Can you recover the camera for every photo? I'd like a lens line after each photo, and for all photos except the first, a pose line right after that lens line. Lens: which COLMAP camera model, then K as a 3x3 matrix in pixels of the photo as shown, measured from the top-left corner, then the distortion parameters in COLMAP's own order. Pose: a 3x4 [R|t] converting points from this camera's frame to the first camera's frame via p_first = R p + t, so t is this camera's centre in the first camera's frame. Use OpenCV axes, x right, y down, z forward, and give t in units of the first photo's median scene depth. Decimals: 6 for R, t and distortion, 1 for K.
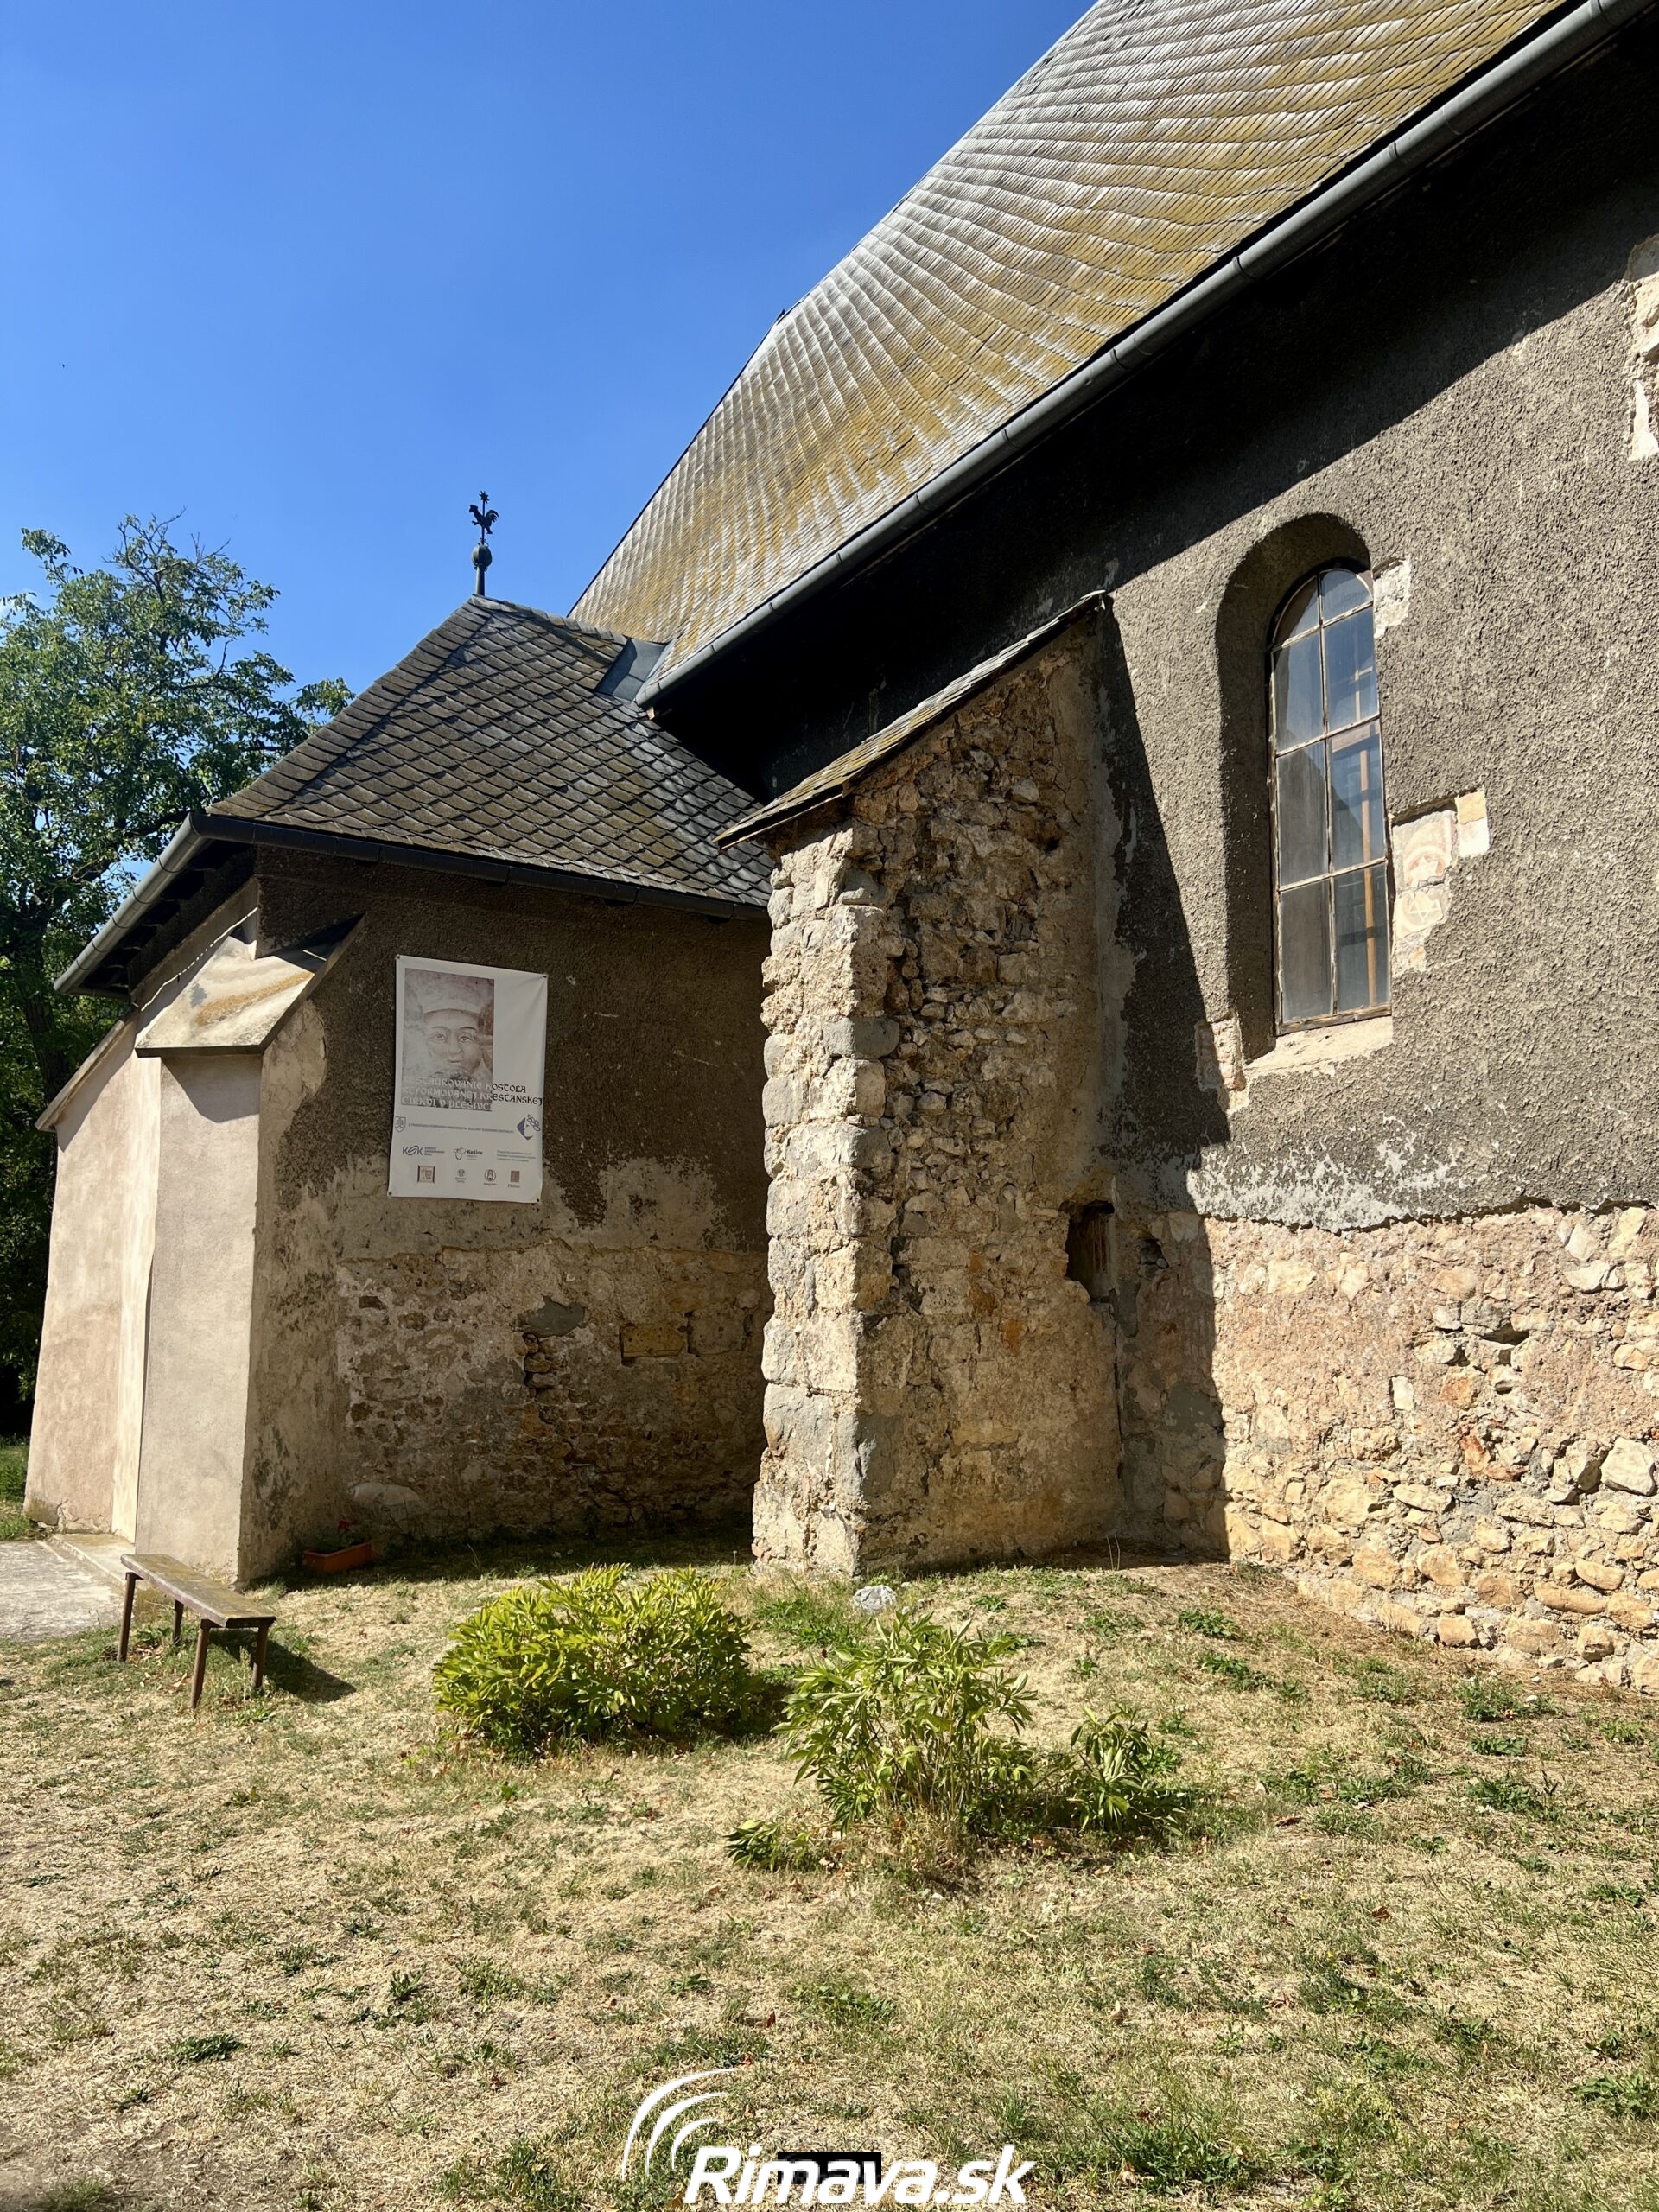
lens RADIAL K [[1651.3, 0, 828.9], [0, 1651.3, 1102.9], [0, 0, 1]] dist [0.028341, -0.032438]
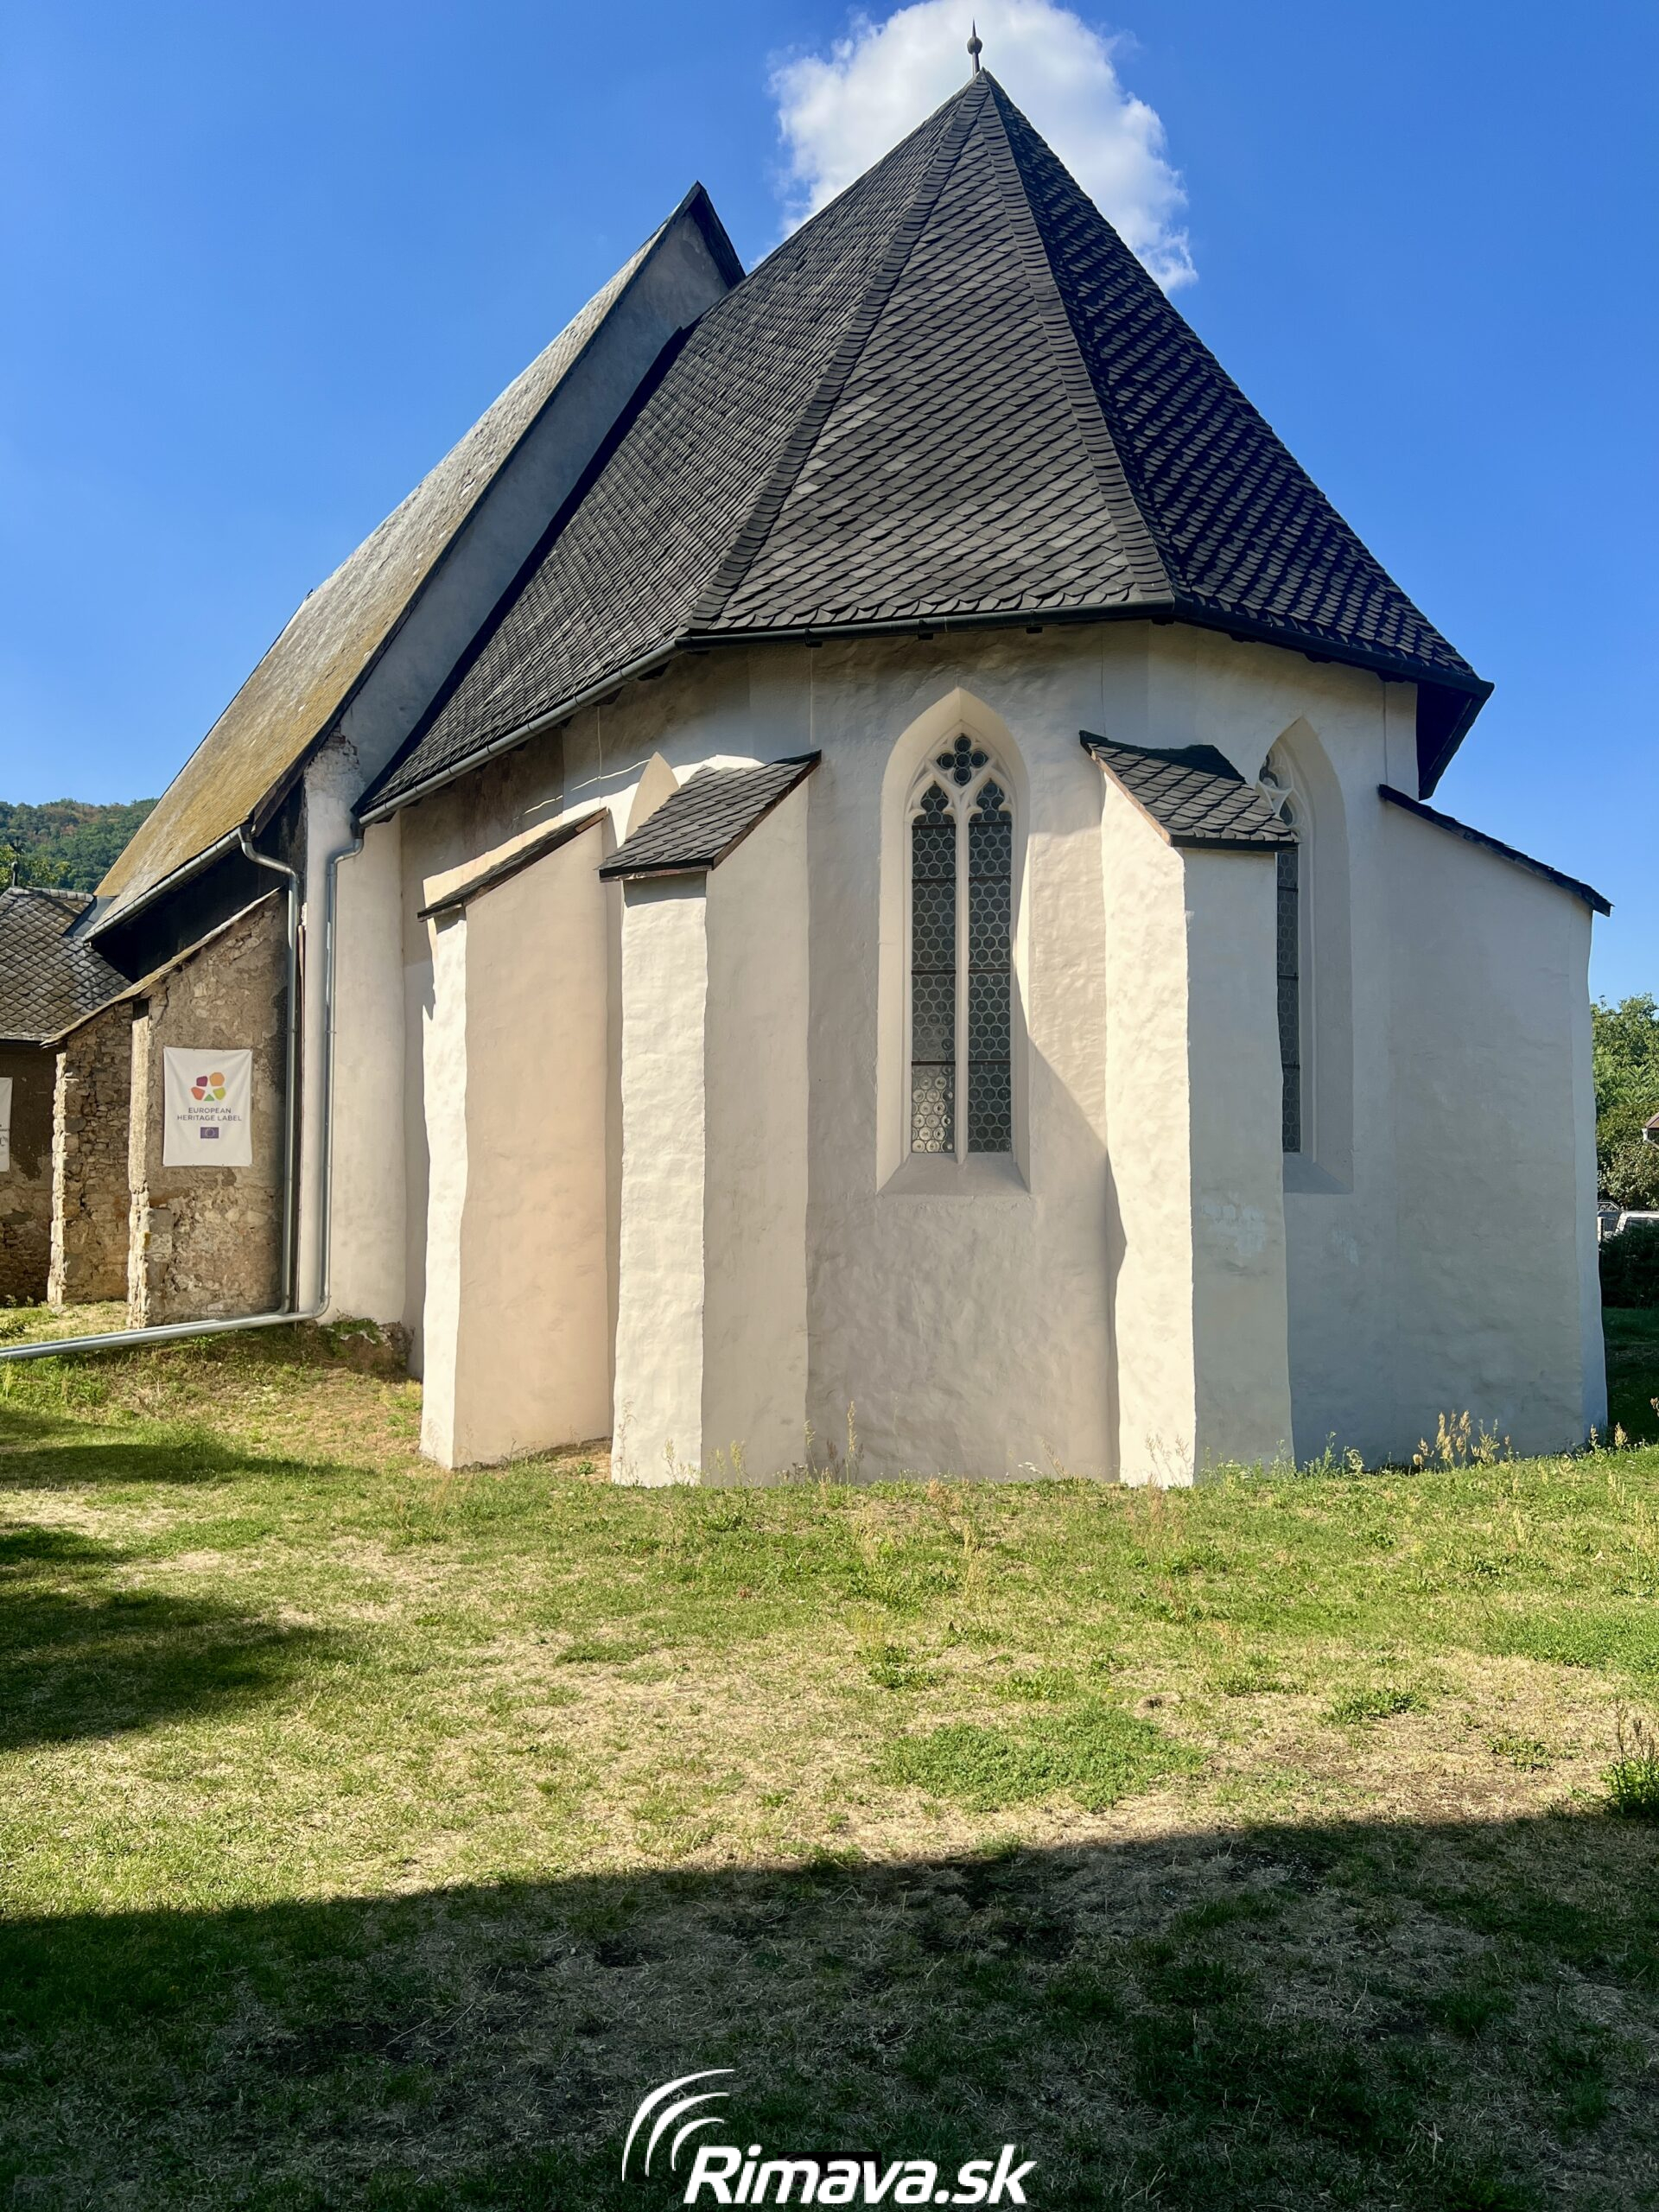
lens RADIAL K [[1651.3, 0, 830.7], [0, 1651.3, 1106.5], [0, 0, 1]] dist [0.028341, -0.032438]
pose [[0.999765, 0.002909, 0.021481, 1.262055], [-0.004632, 0.996734, 0.080616, -0.305455], [-0.021176, -0.080696, 0.996514, -1.888080]]
